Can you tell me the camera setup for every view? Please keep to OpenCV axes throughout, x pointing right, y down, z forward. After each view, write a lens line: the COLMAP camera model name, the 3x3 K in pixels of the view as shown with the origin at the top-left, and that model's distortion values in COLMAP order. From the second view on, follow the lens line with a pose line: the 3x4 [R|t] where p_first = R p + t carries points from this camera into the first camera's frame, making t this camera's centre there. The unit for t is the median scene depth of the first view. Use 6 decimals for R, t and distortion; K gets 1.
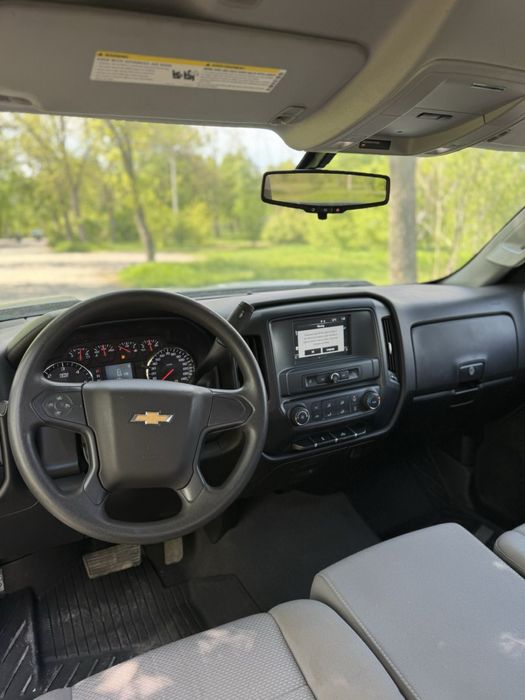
lens RADIAL K [[496.5, 0, 255.8], [0, 496.5, 350.7], [0, 0, 1]] dist [0.056595, -0.075081]
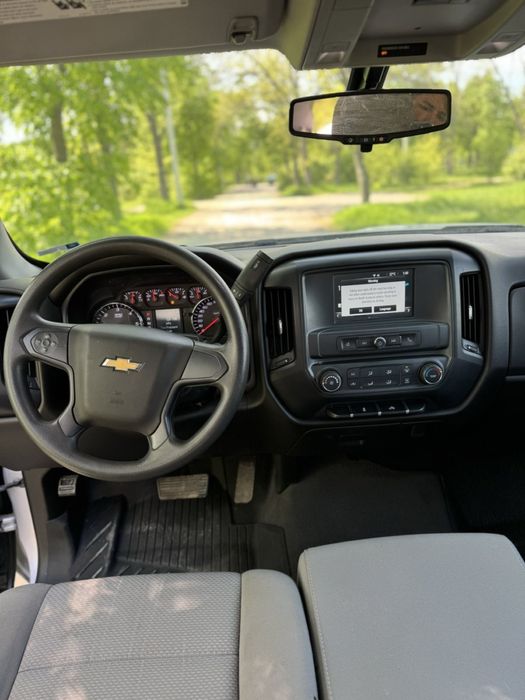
lens RADIAL K [[496.5, 0, 255.8], [0, 496.5, 350.7], [0, 0, 1]] dist [0.056595, -0.075081]
pose [[0.907430, 0.104717, -0.406946, 0.301769], [-0.059446, 0.990702, 0.122377, -0.023314], [0.415977, -0.086857, 0.905218, 0.122856]]
